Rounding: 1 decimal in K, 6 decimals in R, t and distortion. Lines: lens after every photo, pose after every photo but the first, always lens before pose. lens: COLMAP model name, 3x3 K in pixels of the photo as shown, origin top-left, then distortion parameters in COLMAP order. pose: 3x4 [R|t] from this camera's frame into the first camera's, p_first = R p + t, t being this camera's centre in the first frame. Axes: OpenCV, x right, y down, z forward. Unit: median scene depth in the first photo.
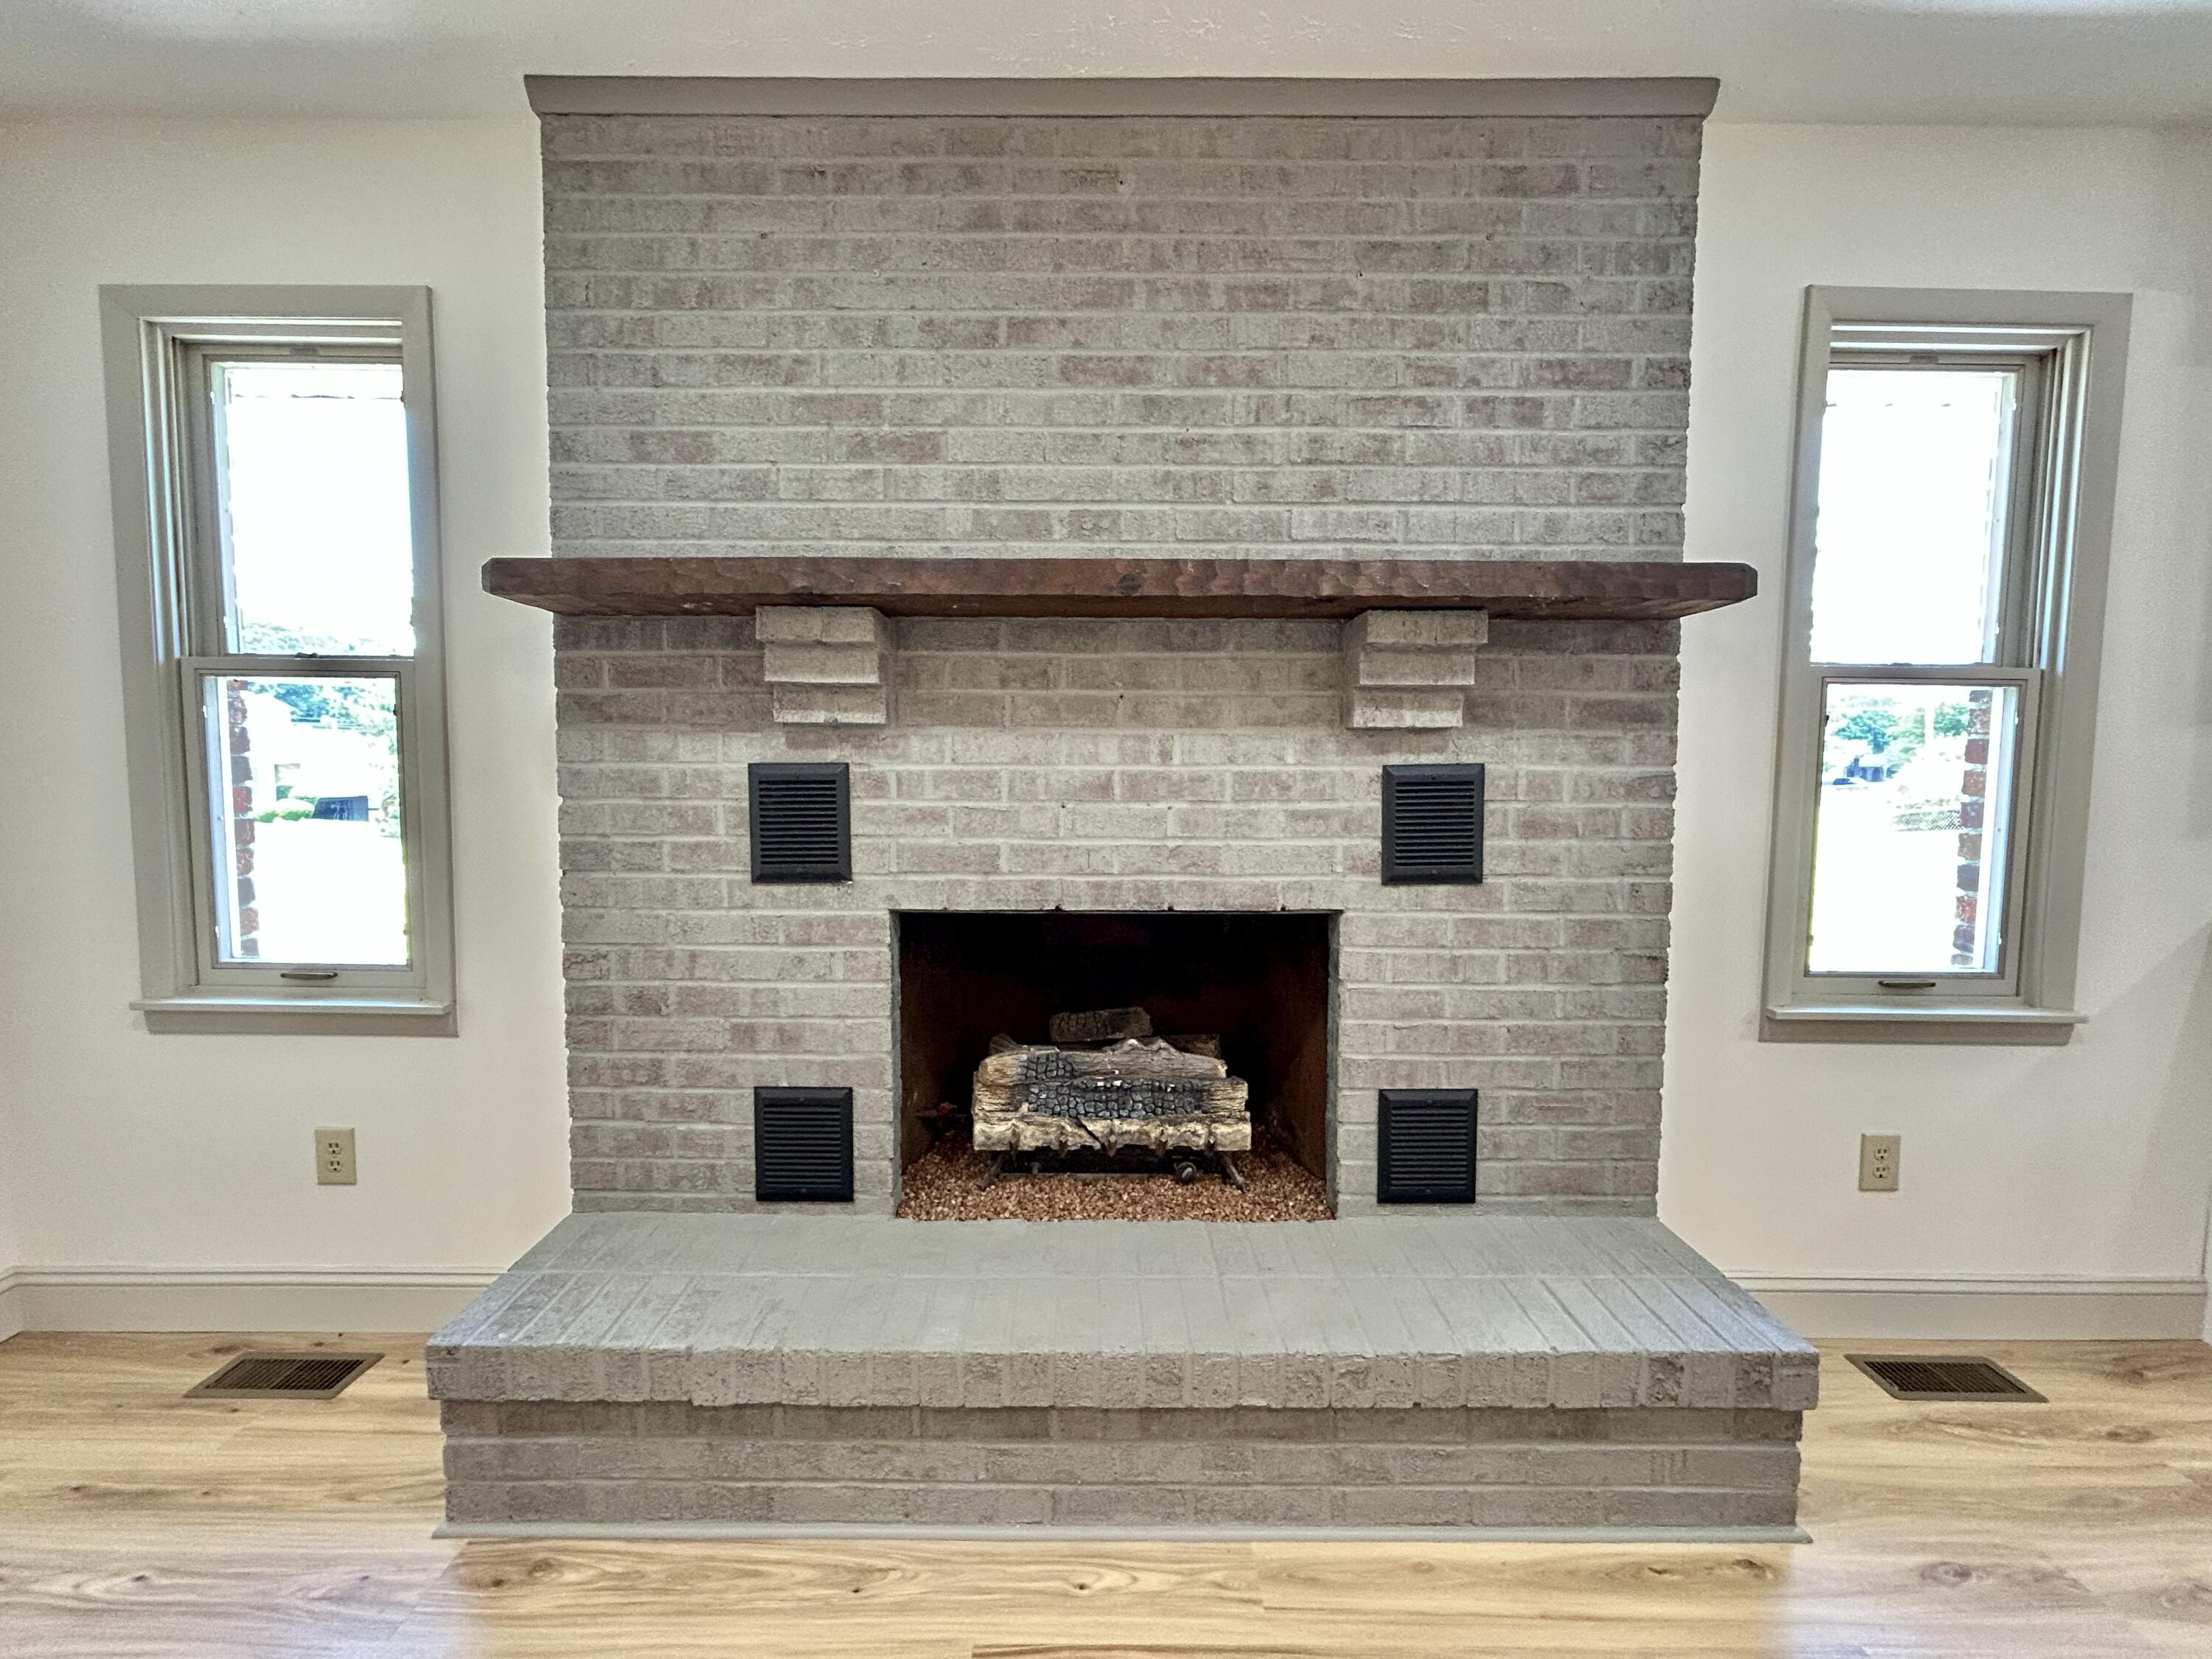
lens RADIAL K [[944.8, 0, 1073.1], [0, 944.8, 828.2], [0, 0, 1]] dist [-0.000395, -0.000140]
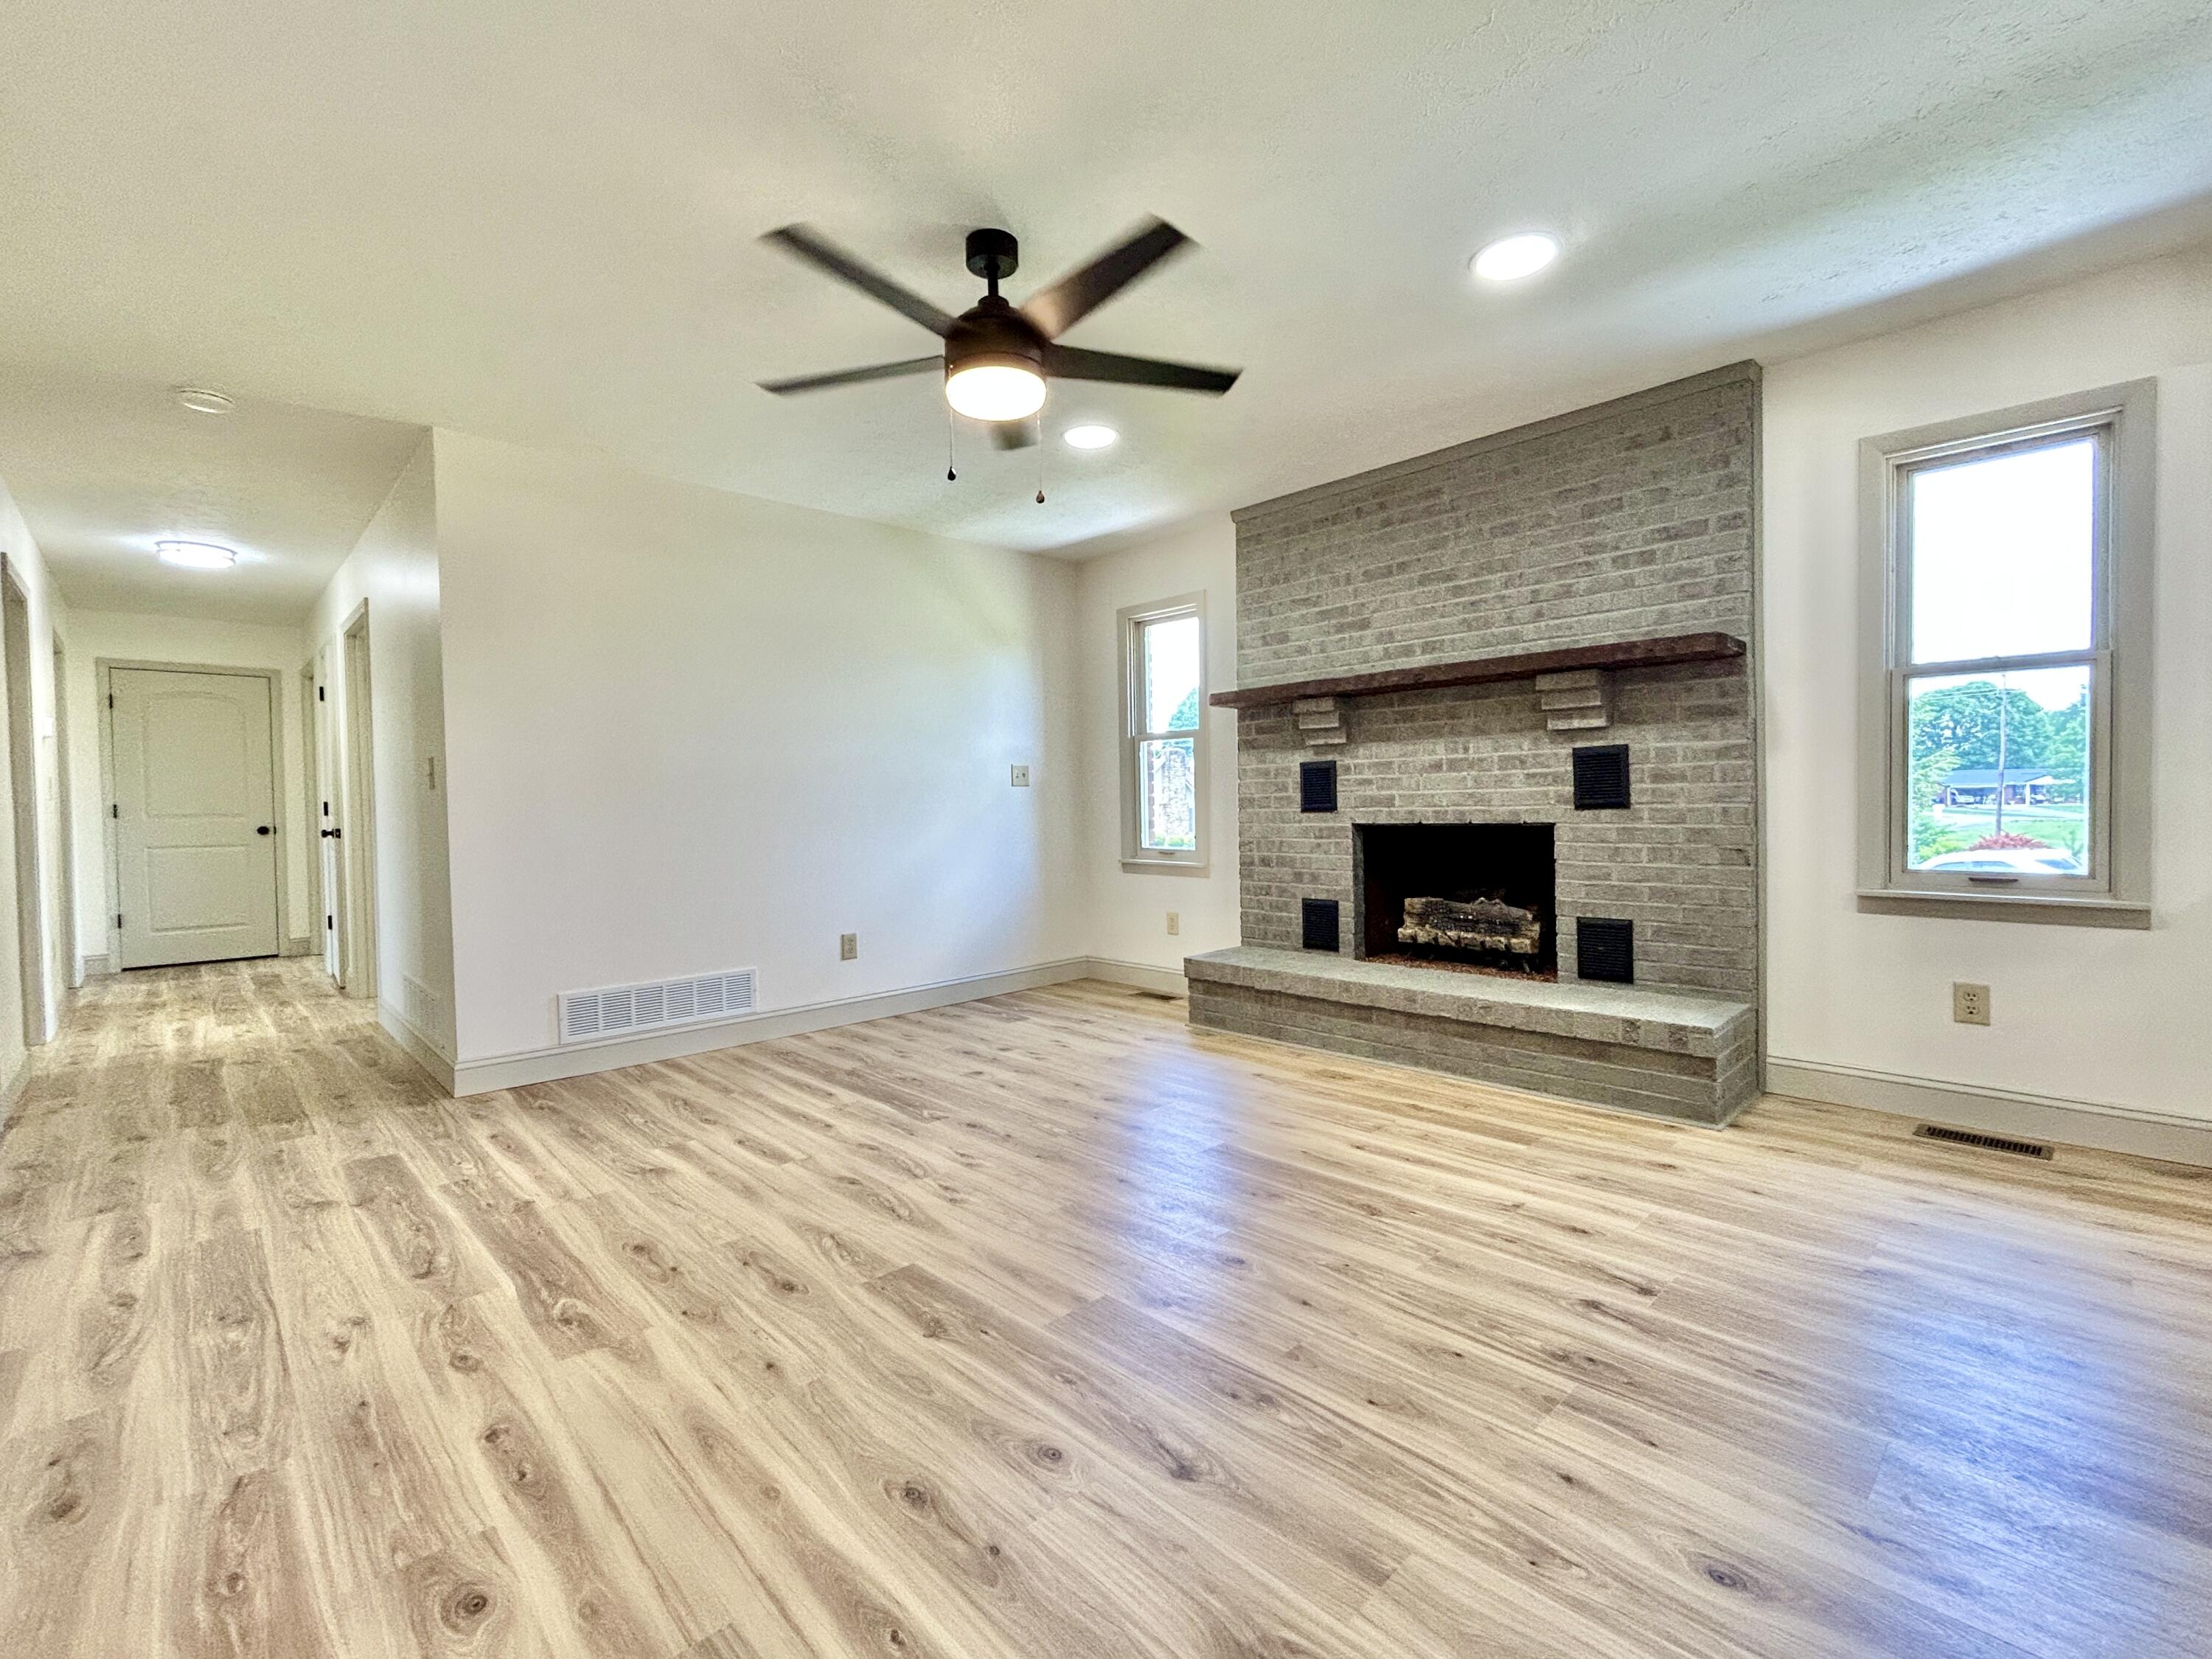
lens RADIAL K [[944.8, 0, 1115.0], [0, 944.8, 826.3], [0, 0, 1]] dist [-0.000395, -0.000140]
pose [[0.704249, -0.000210, -0.709953, 1.052540], [-0.024481, 0.999398, -0.024580, 0.167016], [0.709531, 0.034691, 0.703820, -1.048907]]
